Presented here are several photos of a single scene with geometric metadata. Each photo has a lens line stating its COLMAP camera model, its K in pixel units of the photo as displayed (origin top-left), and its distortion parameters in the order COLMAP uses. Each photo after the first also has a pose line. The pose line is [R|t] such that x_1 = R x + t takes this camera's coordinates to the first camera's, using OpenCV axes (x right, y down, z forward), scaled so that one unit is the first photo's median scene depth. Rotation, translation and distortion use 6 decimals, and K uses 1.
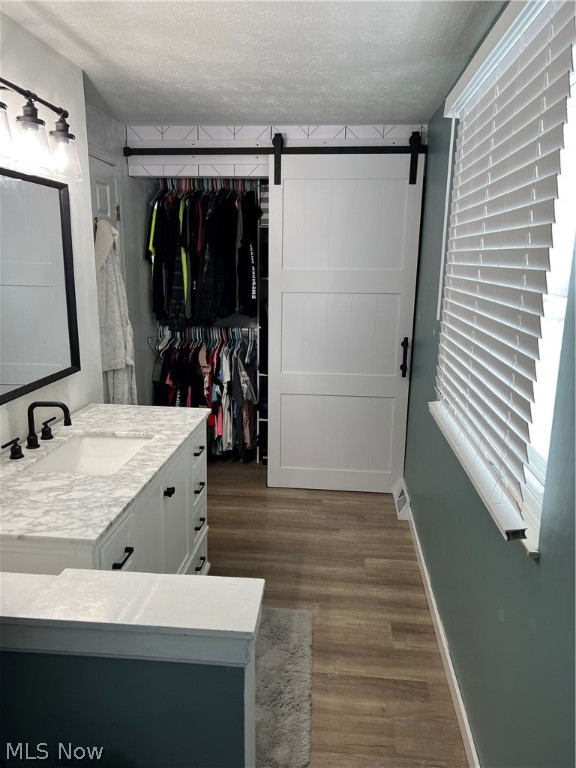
lens RADIAL K [[573.5, 0, 288.8], [0, 573.5, 387.2], [0, 0, 1]] dist [0.070325, -0.066517]
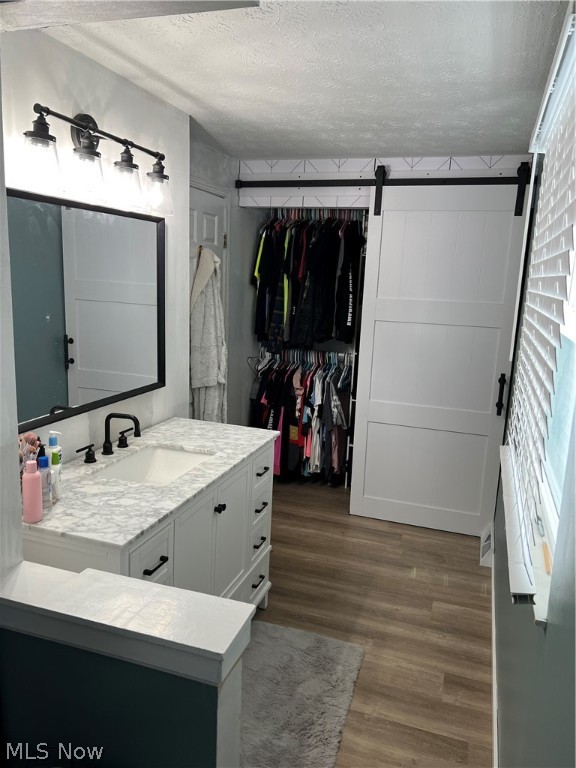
lens RADIAL K [[573.5, 0, 288.8], [0, 573.5, 387.2], [0, 0, 1]] dist [0.070325, -0.066517]
pose [[0.973903, 0.071484, -0.215415, 0.073152], [-0.079114, 0.996500, -0.026998, -0.012024], [0.212731, 0.043336, 0.976149, -0.006564]]
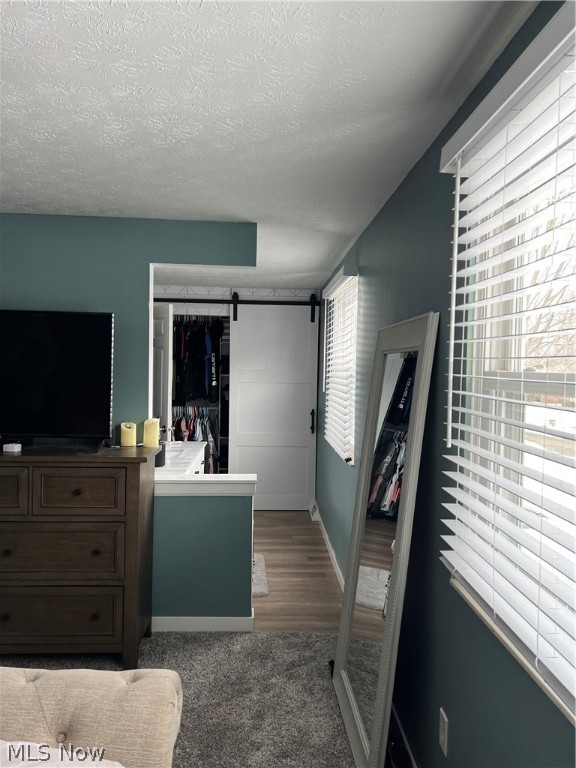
lens RADIAL K [[530.5, 0, 288.0], [0, 530.5, 384.0], [0, 0, 1]] dist [0.056986, -0.053614]
pose [[0.991055, -0.002854, 0.133421, -0.079011], [0.027260, 0.983020, -0.181463, 0.129815], [-0.130638, 0.183477, 0.974305, -0.543457]]
